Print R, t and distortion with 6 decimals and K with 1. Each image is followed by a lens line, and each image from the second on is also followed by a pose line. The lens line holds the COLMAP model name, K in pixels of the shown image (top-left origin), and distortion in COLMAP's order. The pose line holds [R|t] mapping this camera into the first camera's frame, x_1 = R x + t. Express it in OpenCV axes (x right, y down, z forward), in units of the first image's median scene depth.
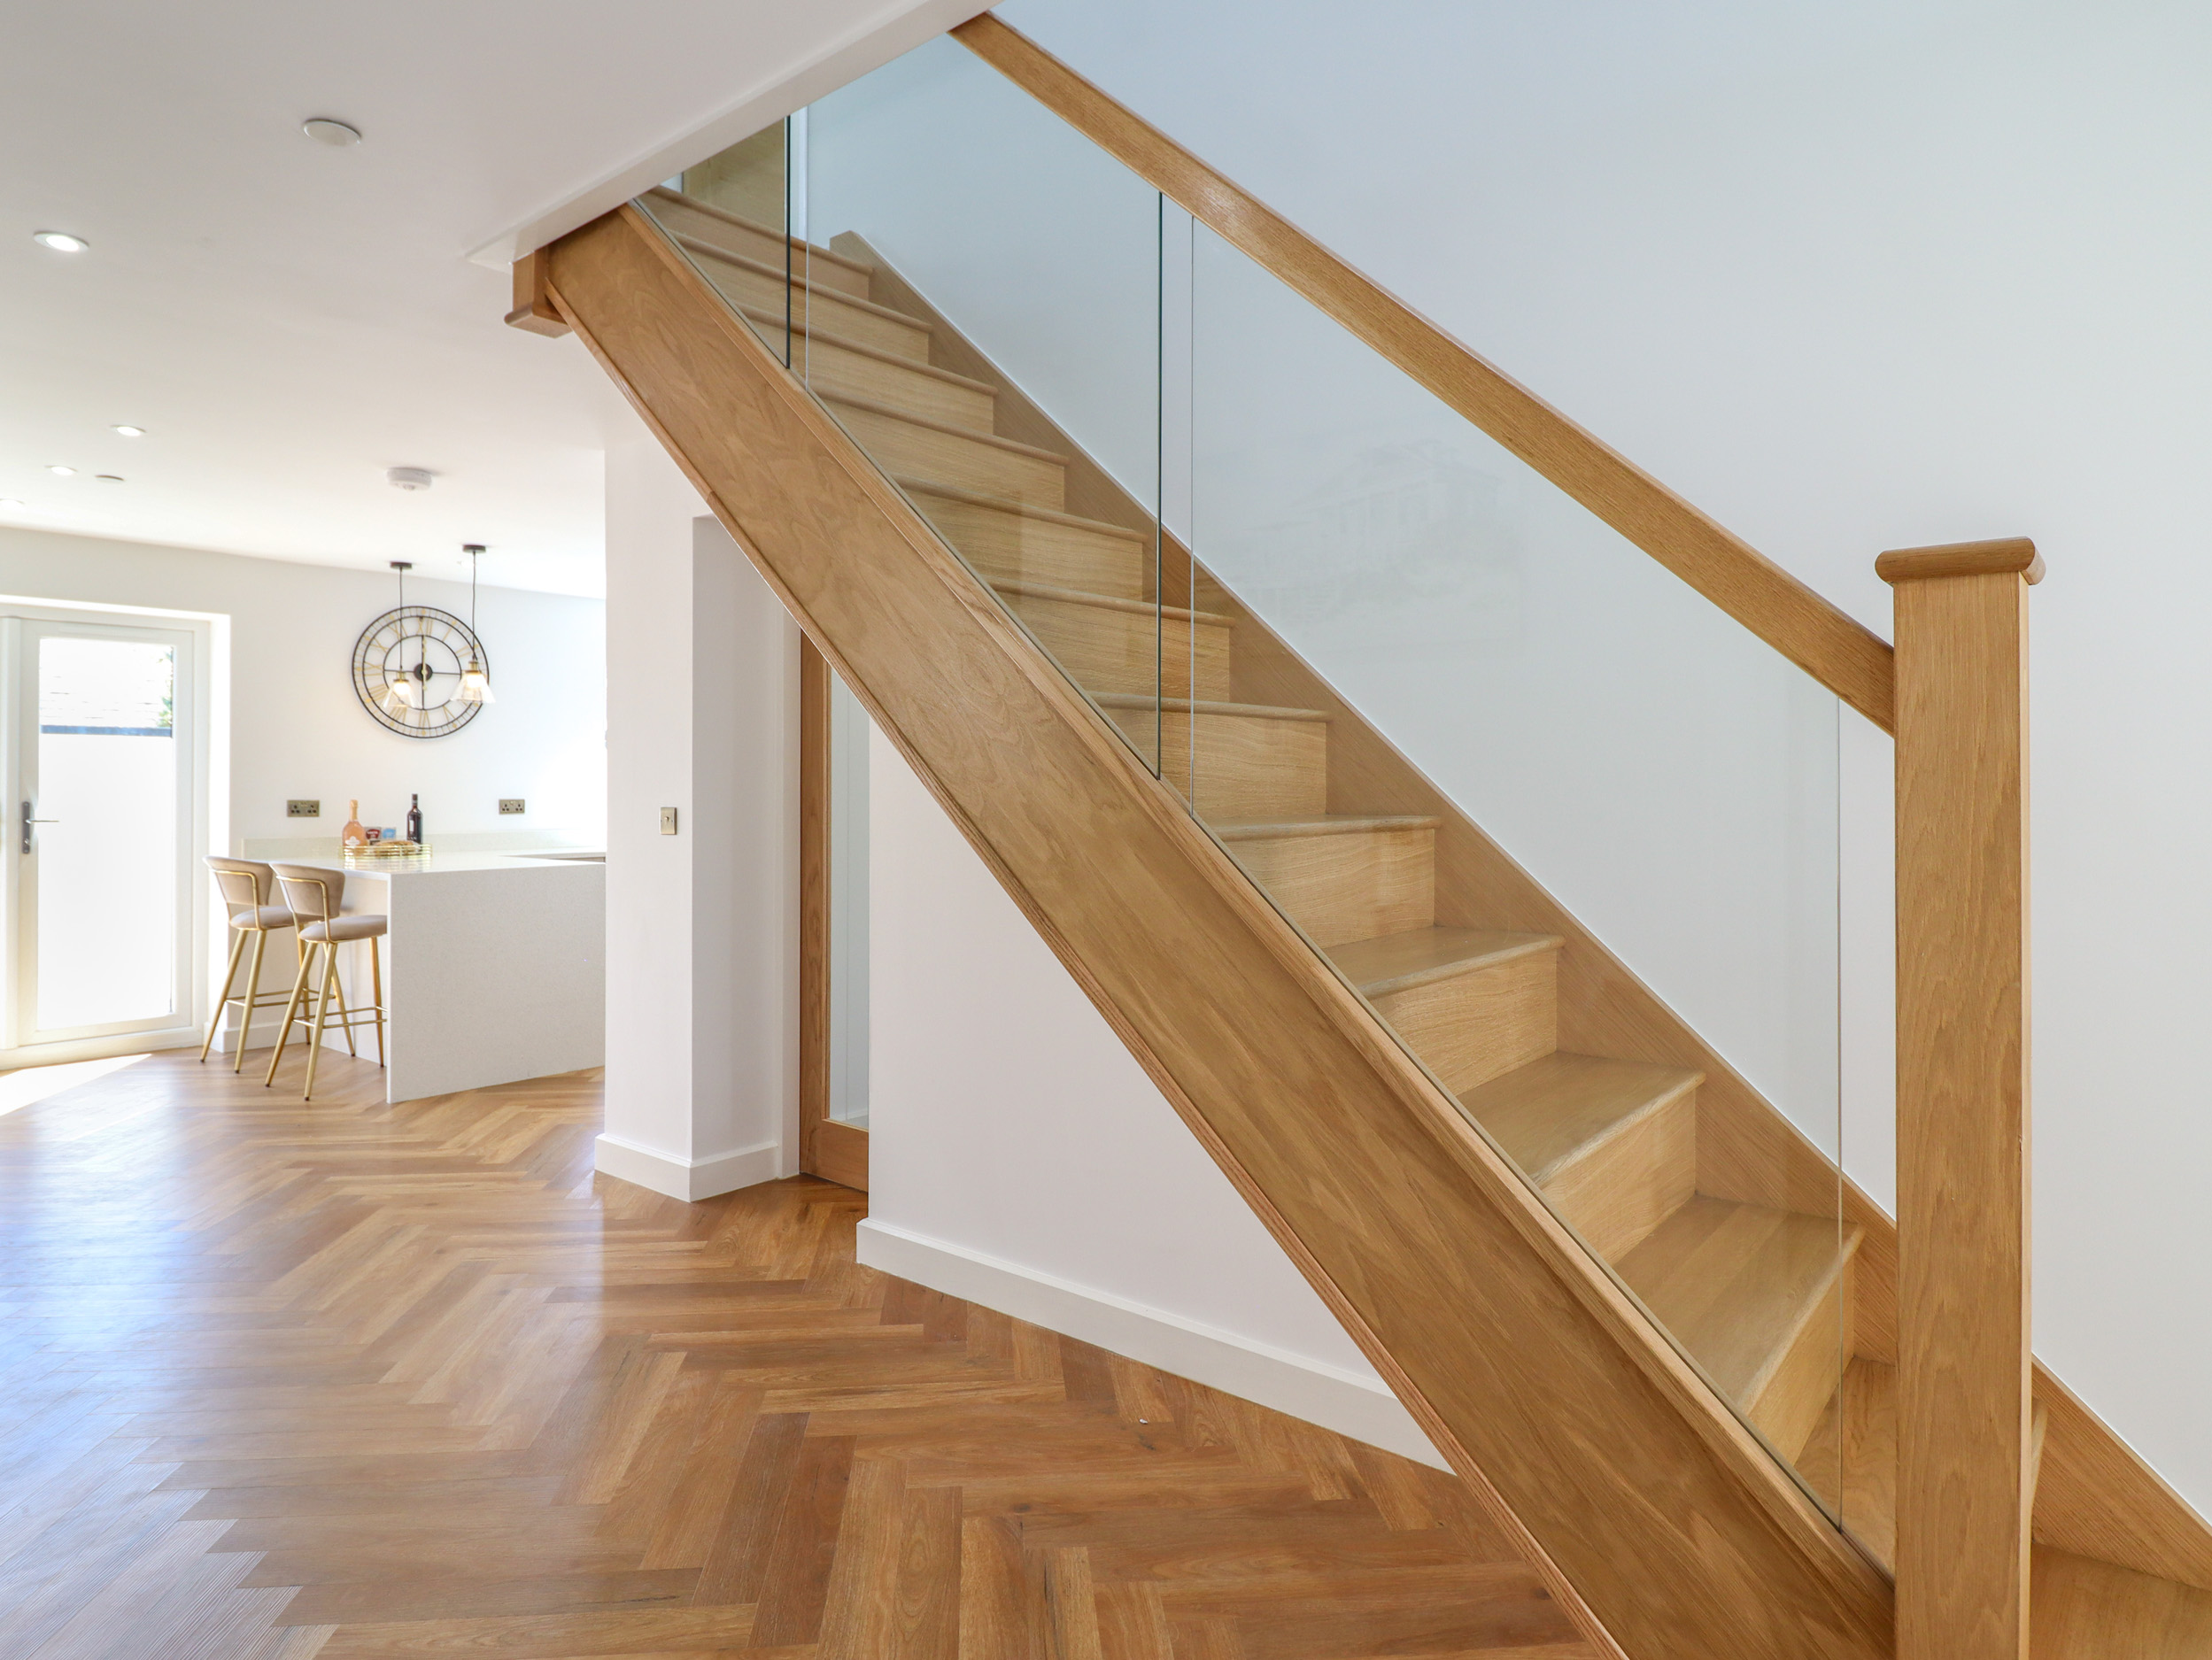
lens RADIAL K [[1296.3, 0, 1120.0], [0, 1296.3, 781.9], [0, 0, 1]] dist [-0.003253, -0.005847]
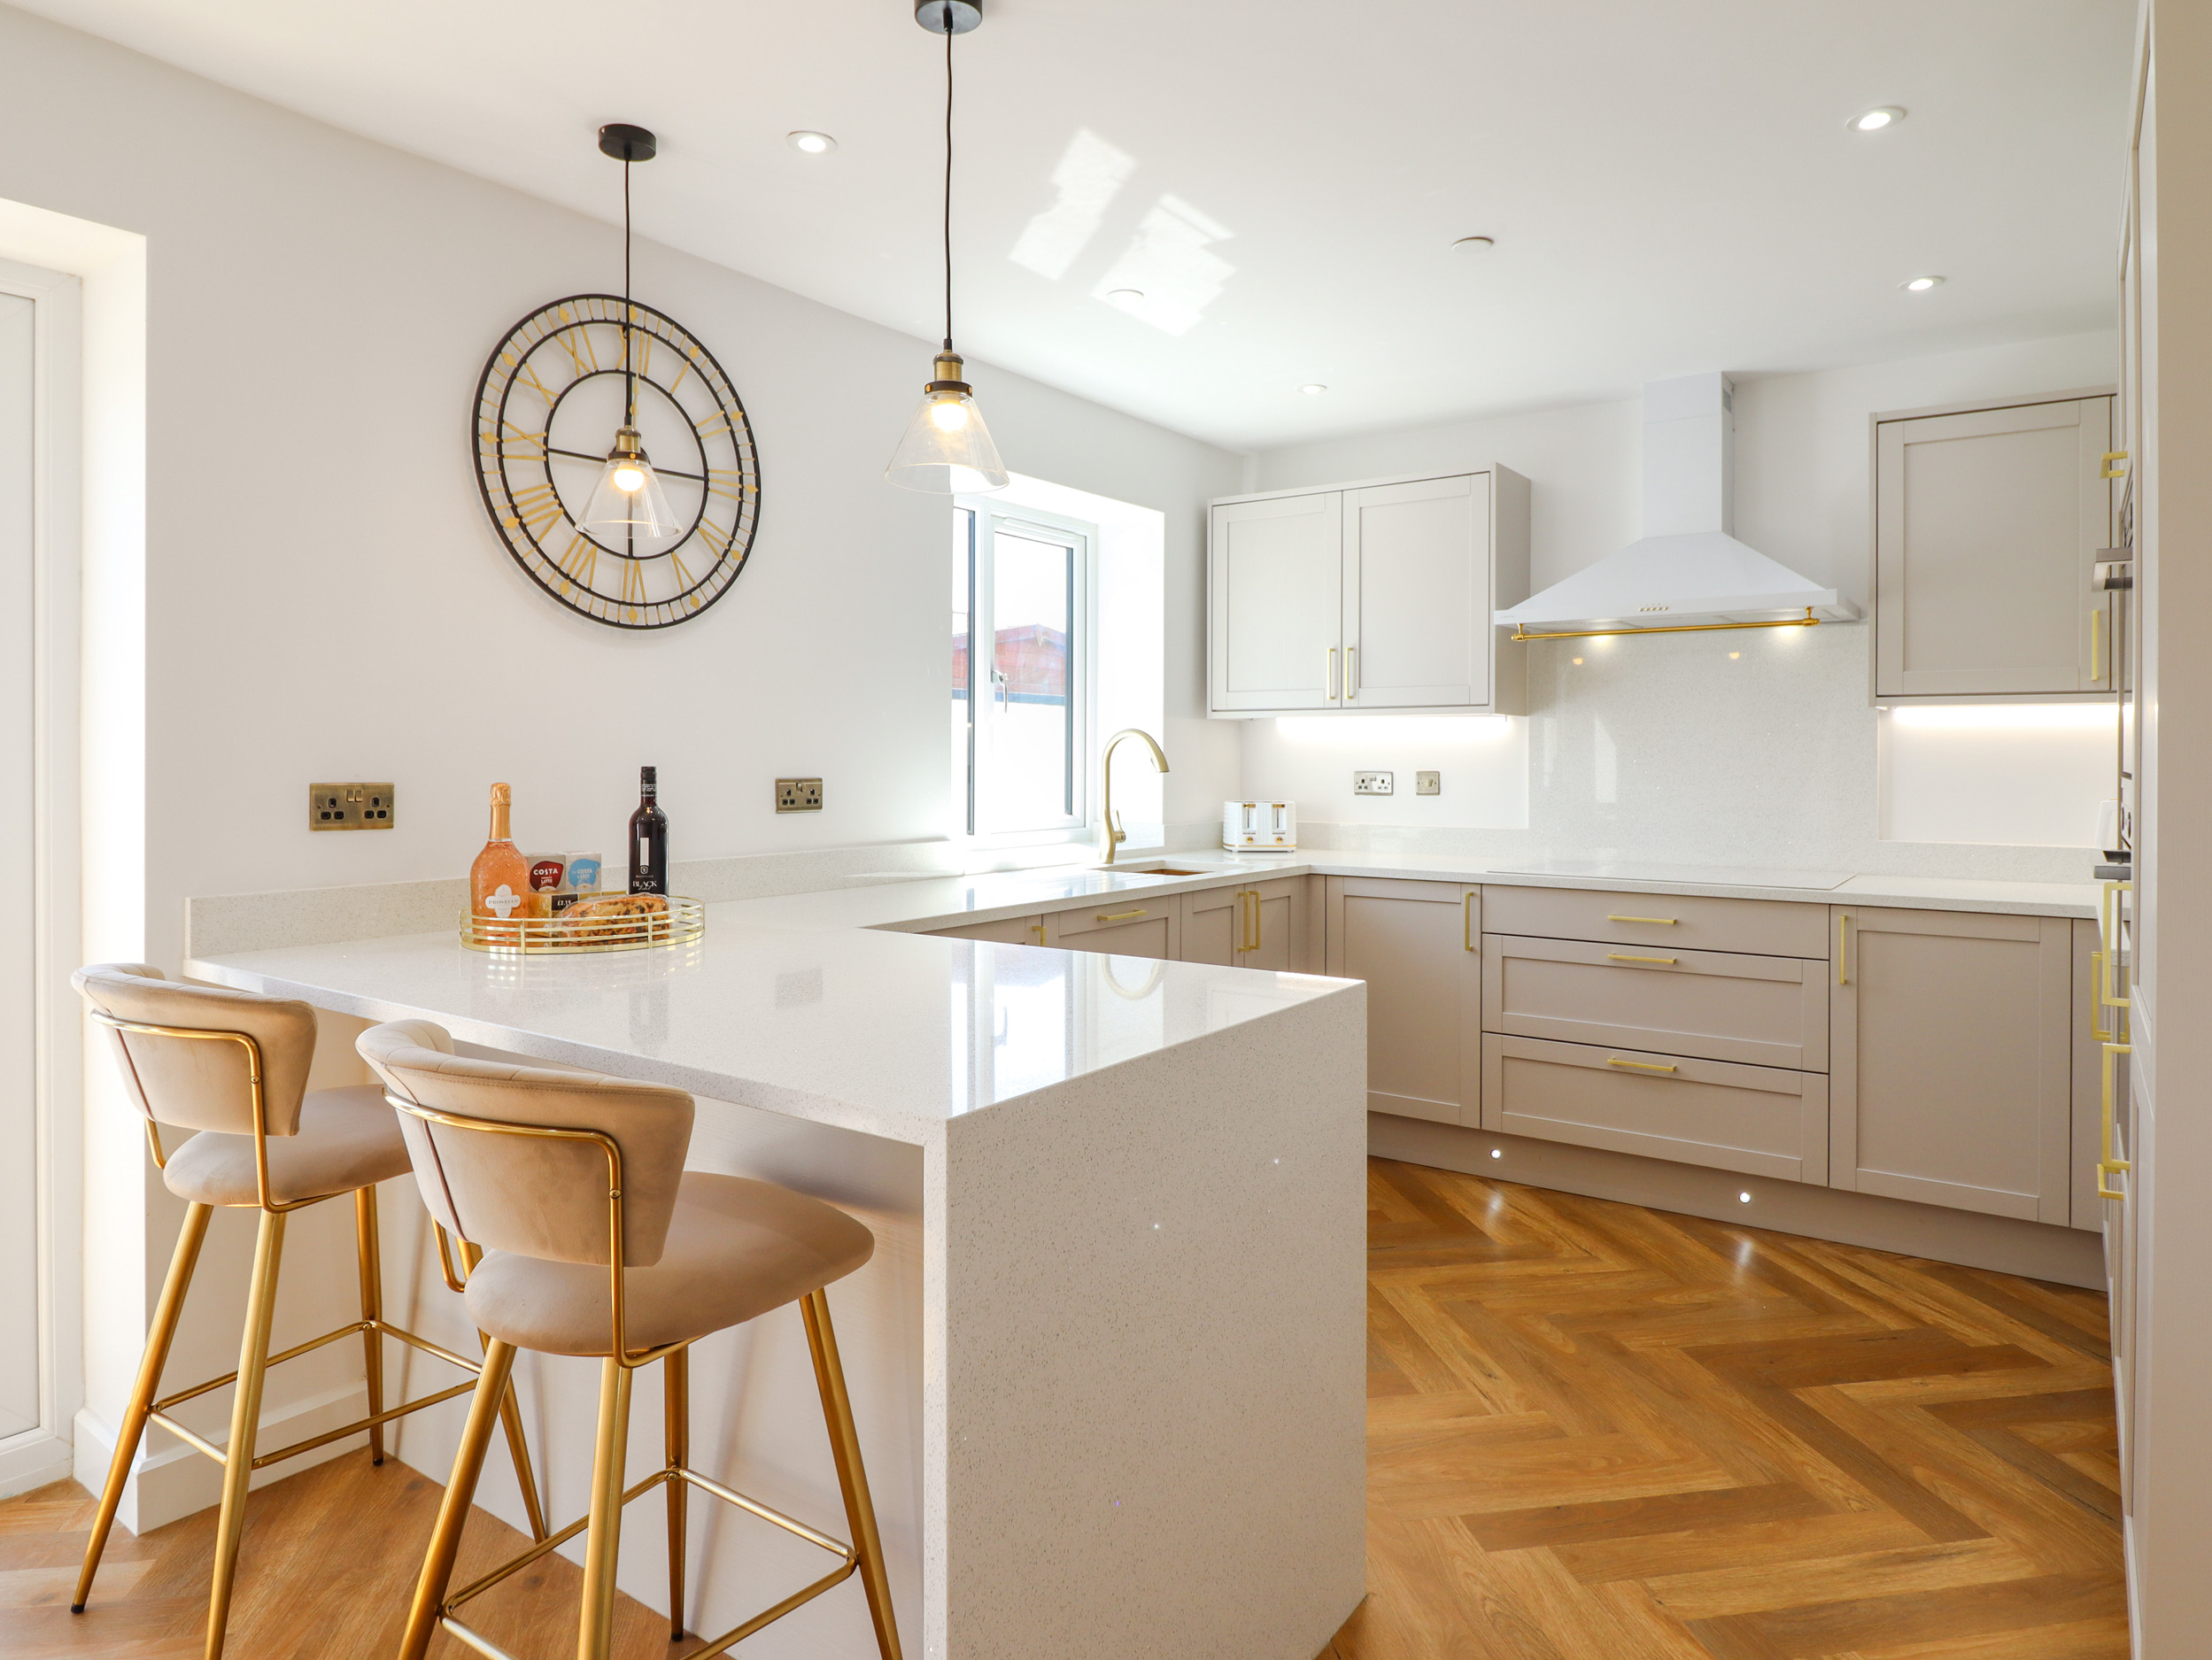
lens RADIAL K [[1336.5, 0, 1111.8], [0, 1336.5, 759.4], [0, 0, 1]] dist [0.000564, -0.003882]
pose [[0.998203, 0.001645, 0.059896, -0.441080], [-0.002095, 0.999970, 0.007446, 0.003933], [-0.059882, -0.007558, 0.998177, 0.612789]]
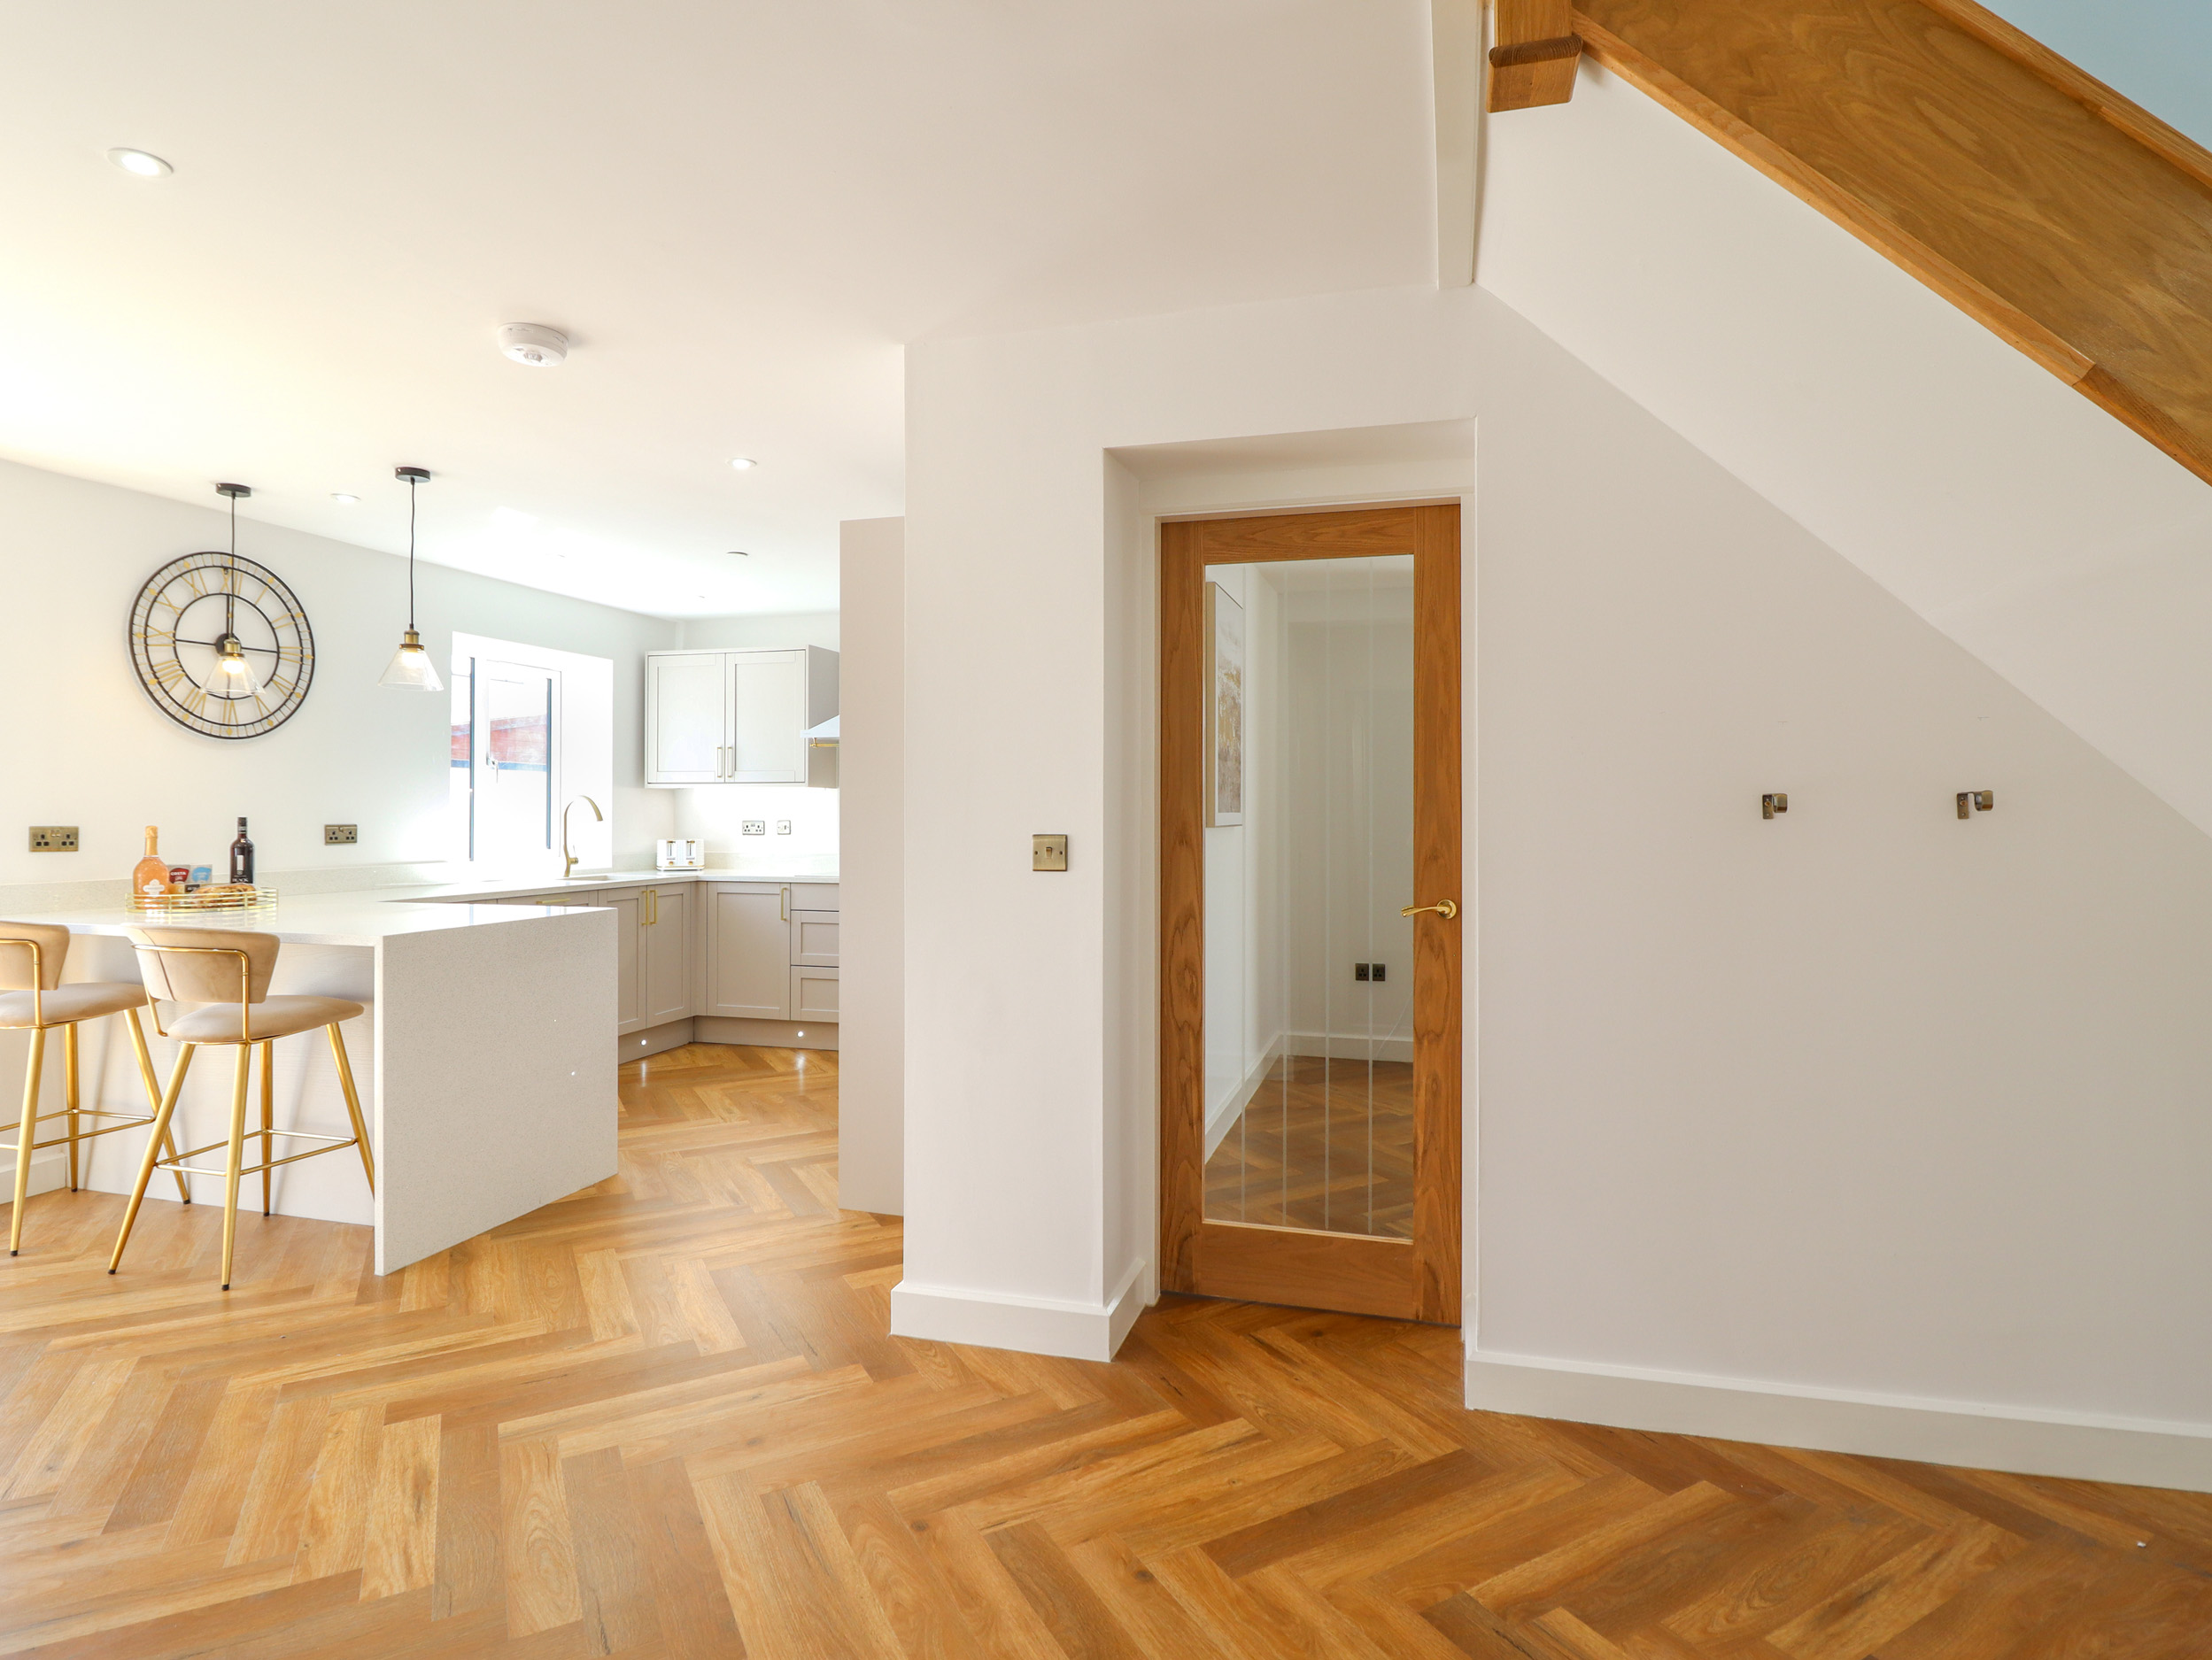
lens RADIAL K [[1156.7, 0, 1139.8], [0, 1156.7, 802.7], [0, 0, 1]] dist [-0.003027, -0.011178]
pose [[0.913516, 0.003872, 0.406785, -0.360116], [-0.002488, 0.999989, -0.003931, 0.002651], [-0.406795, 0.002579, 0.913516, 0.234505]]
